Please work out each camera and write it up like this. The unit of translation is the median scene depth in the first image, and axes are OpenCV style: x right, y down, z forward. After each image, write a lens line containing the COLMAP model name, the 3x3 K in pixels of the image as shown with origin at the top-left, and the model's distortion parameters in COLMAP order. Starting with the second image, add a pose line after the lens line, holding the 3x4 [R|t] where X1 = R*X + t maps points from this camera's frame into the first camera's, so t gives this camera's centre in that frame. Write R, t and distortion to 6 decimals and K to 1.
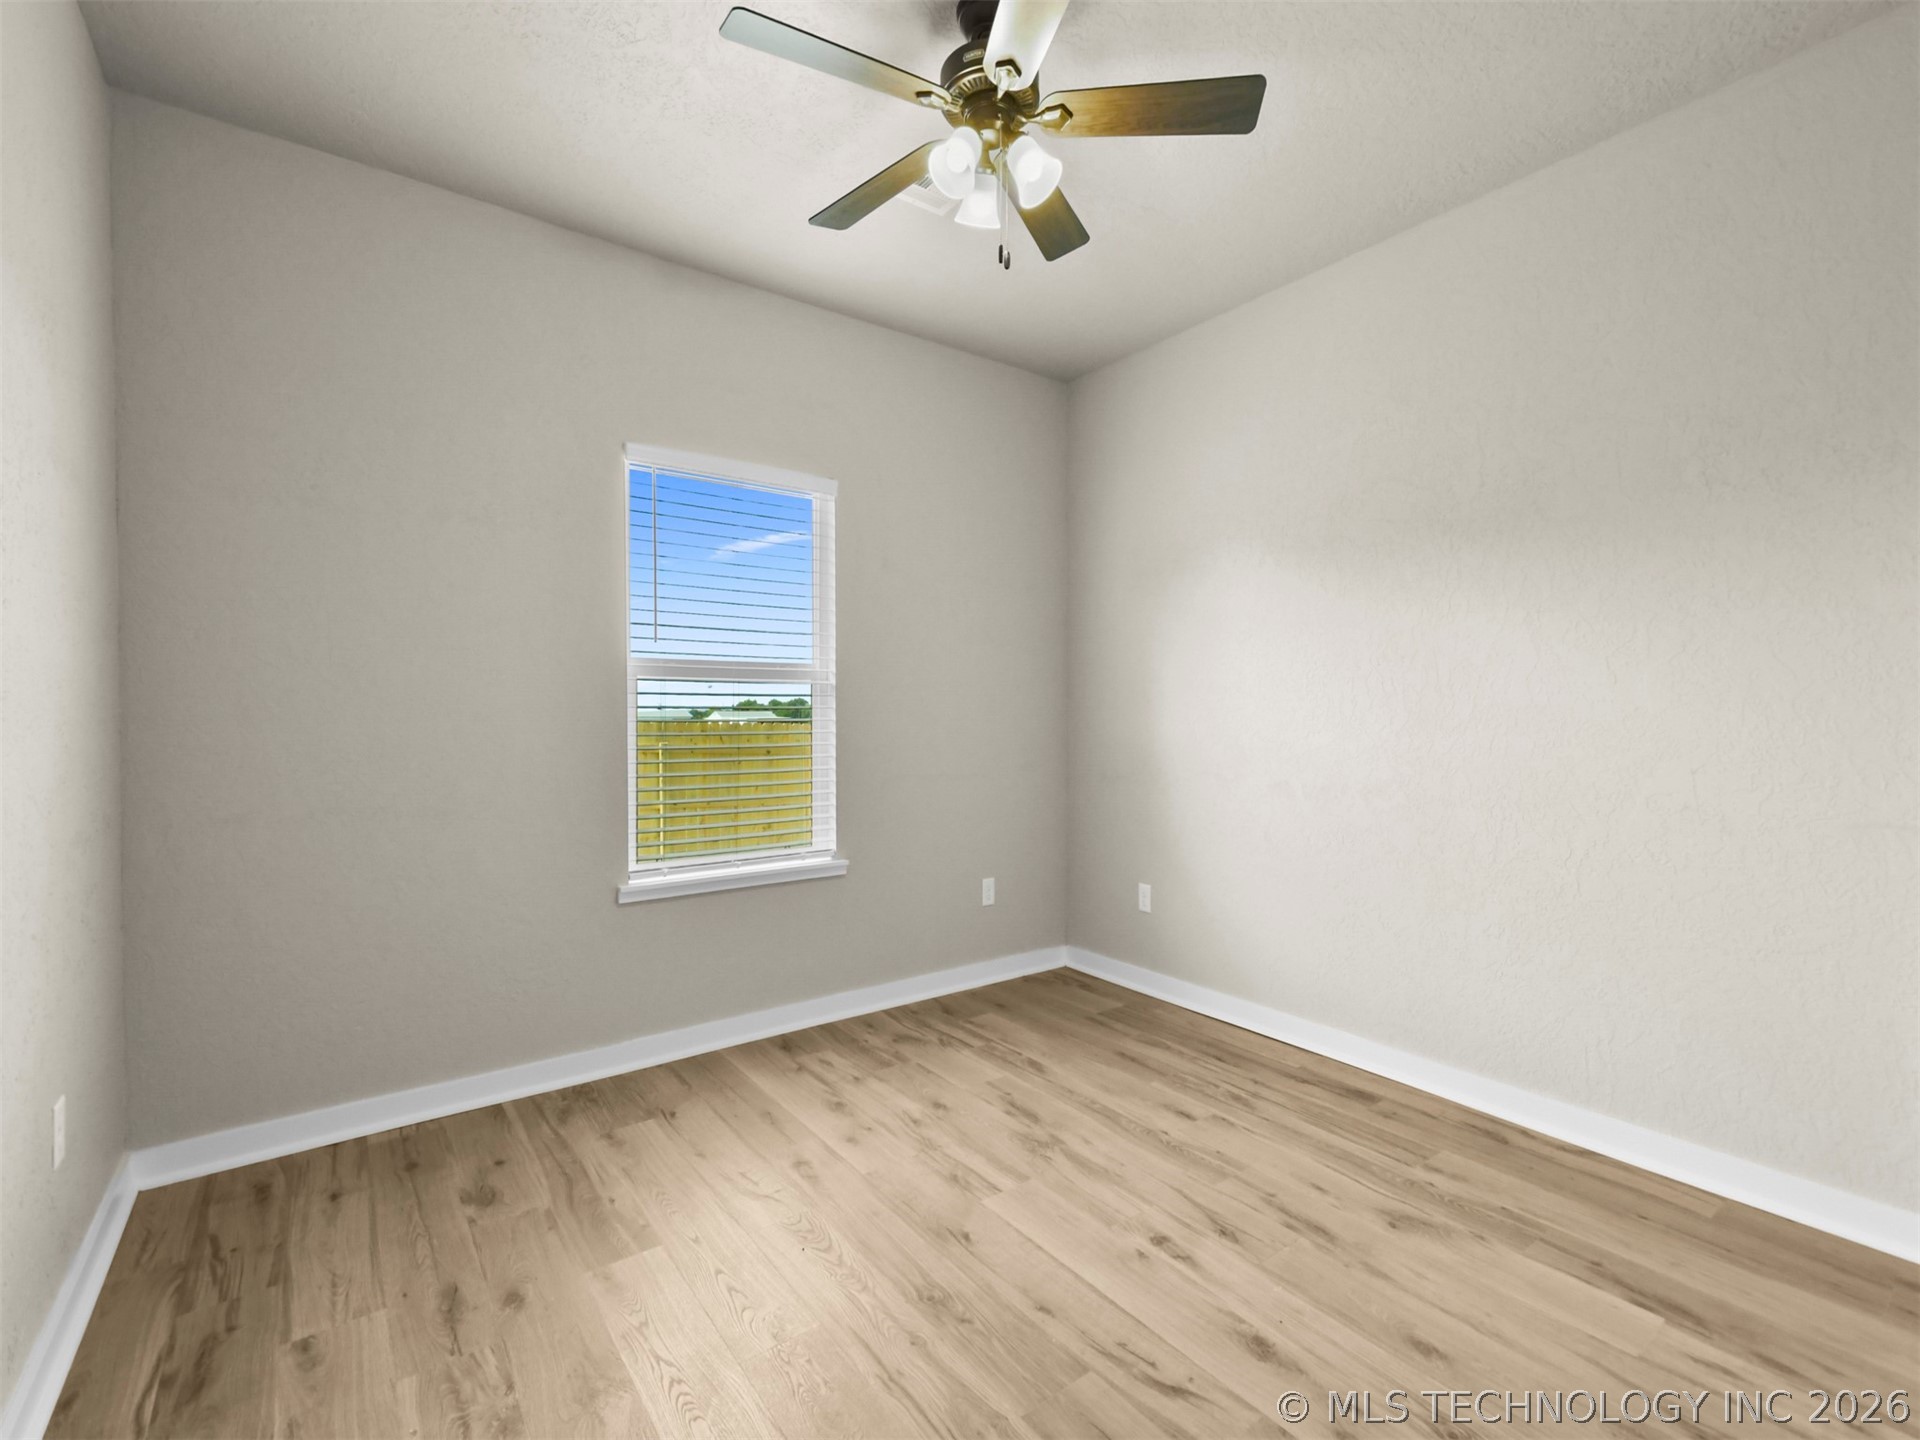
lens RADIAL K [[864.3, 0, 965.3], [0, 864.3, 748.3], [0, 0, 1]] dist [0.024510, -0.011032]
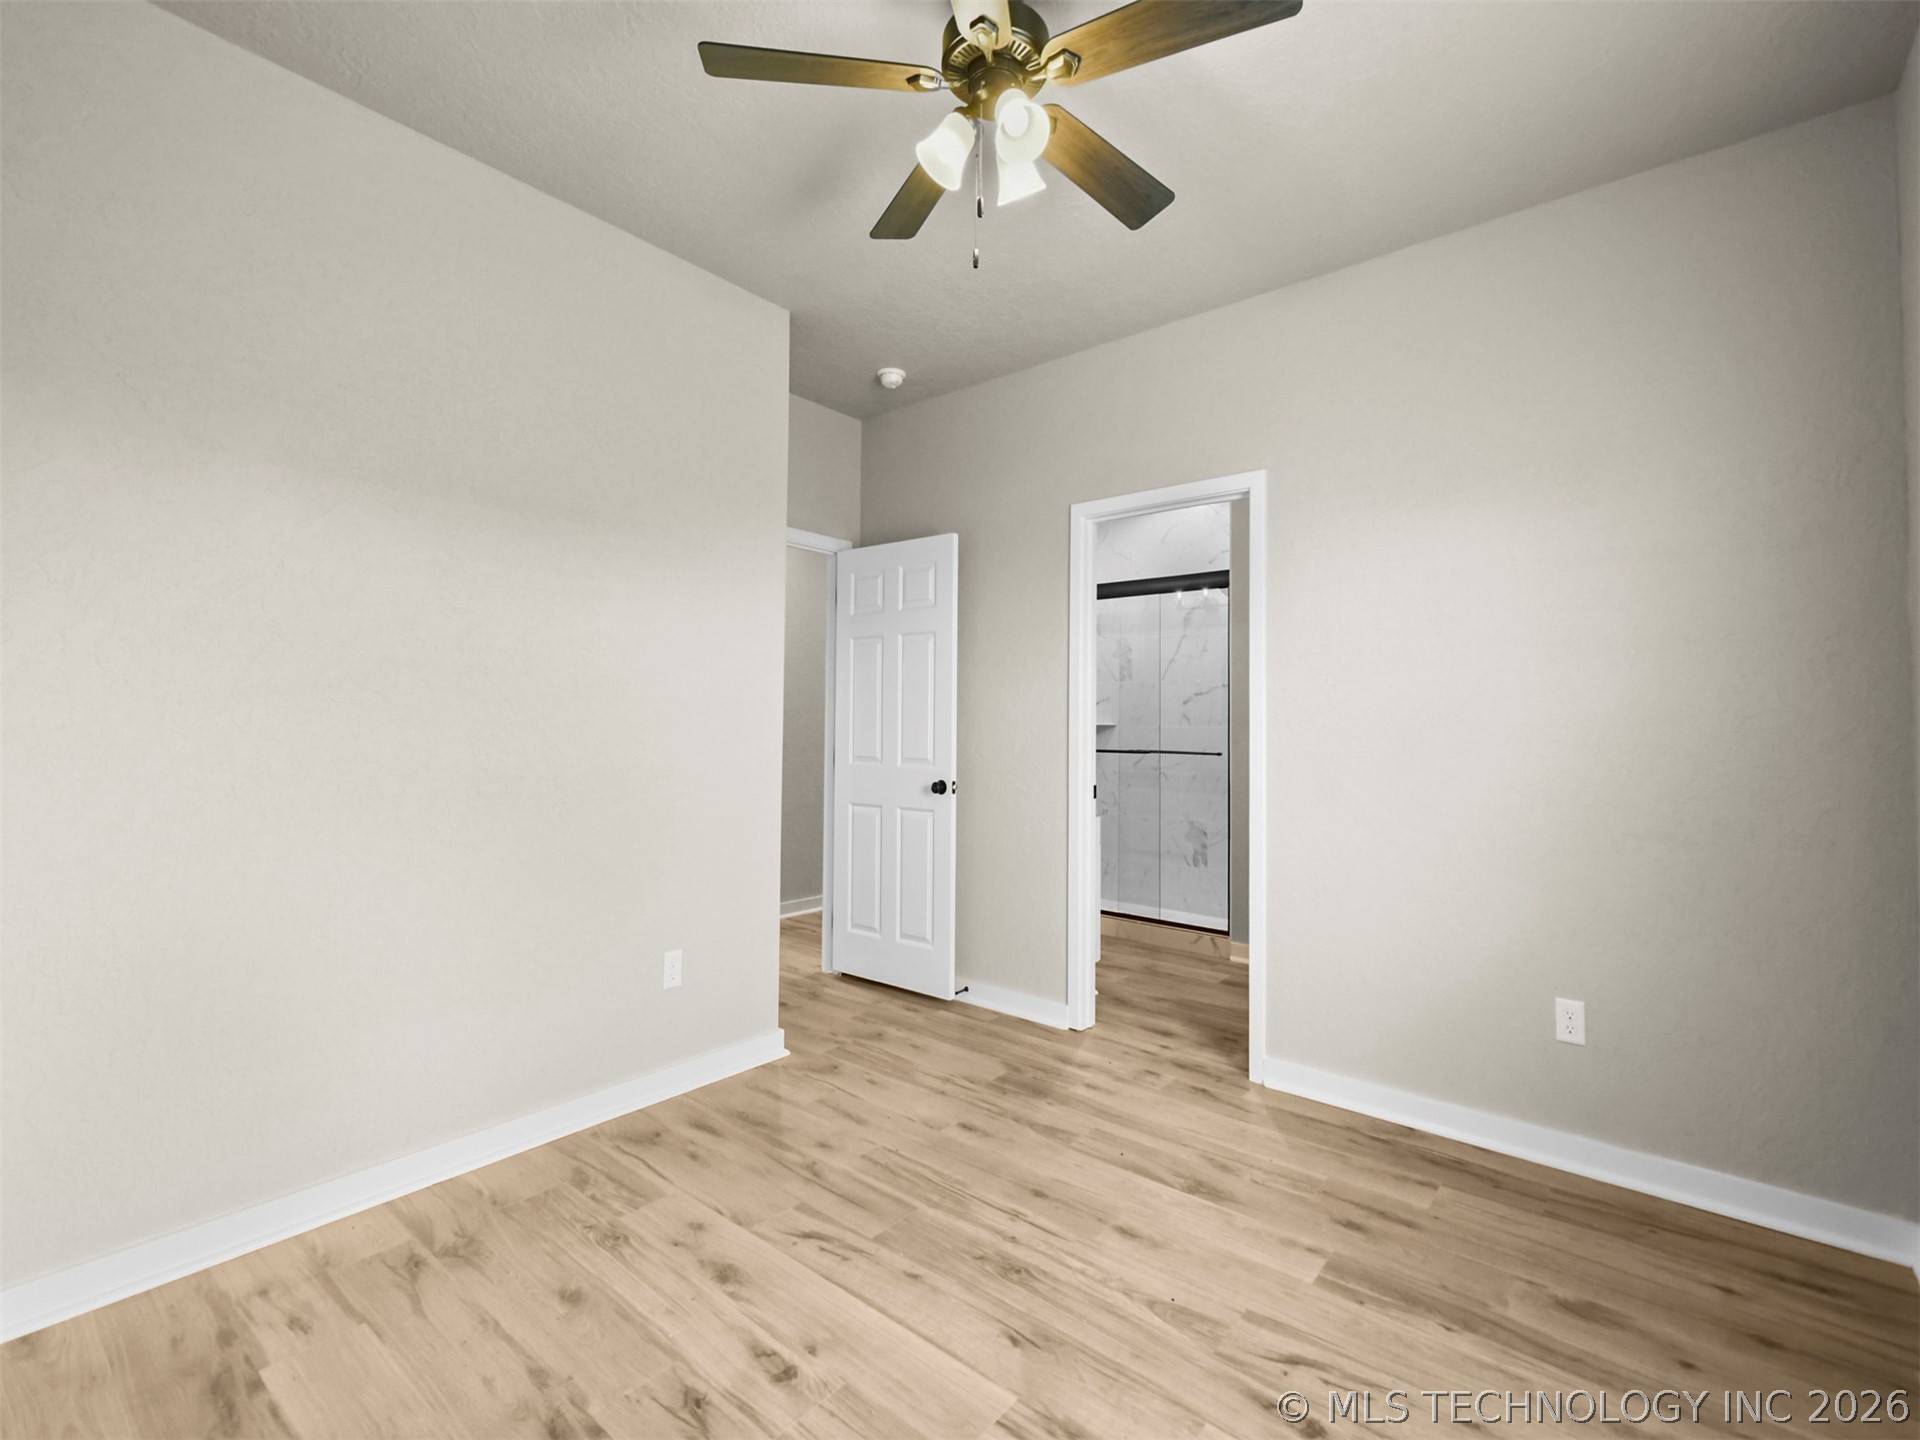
lens RADIAL K [[872.7, 0, 961.1], [0, 872.7, 736.7], [0, 0, 1]] dist [0.025115, -0.011403]
pose [[-0.971839, -0.008952, -0.235474, 0.291370], [-0.021337, 0.998516, 0.050102, -0.085439], [0.234677, 0.053716, -0.970588, 2.002221]]
